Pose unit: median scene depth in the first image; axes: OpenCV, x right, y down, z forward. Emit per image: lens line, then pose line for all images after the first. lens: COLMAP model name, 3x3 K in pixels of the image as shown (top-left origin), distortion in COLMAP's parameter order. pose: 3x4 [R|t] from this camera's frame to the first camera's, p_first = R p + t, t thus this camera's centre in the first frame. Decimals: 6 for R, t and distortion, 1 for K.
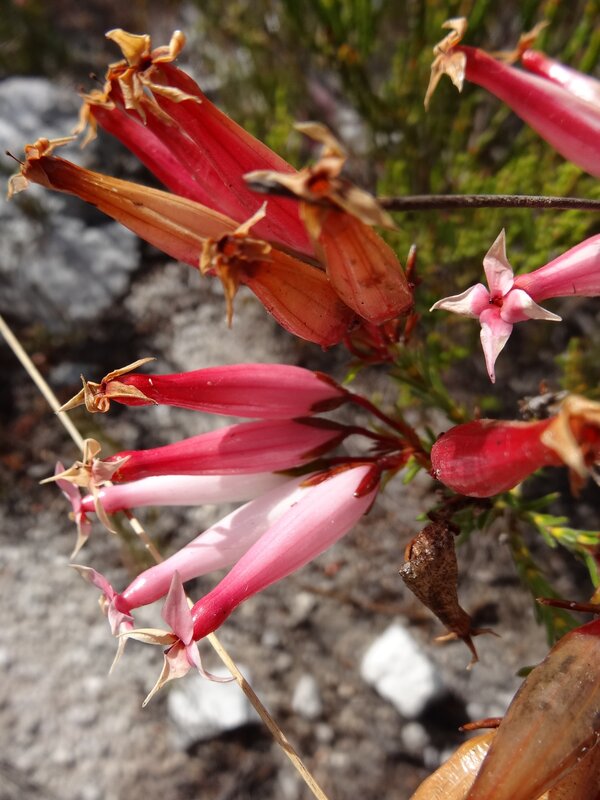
lens RADIAL K [[588.4, 0, 300.0], [0, 588.4, 400.0], [0, 0, 1]] dist [-0.034696, -0.000733]
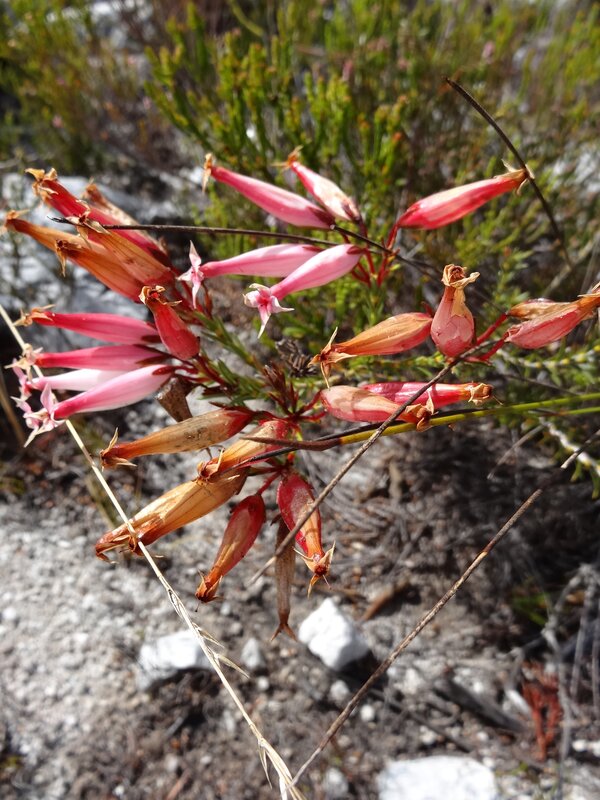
lens RADIAL K [[588.4, 0, 300.0], [0, 588.4, 400.0], [0, 0, 1]] dist [-0.034696, -0.000733]
pose [[0.997254, -0.000785, -0.074048, 0.207123], [-0.008435, 0.992231, -0.124122, 0.137177], [0.073570, 0.124406, 0.989500, -0.264627]]
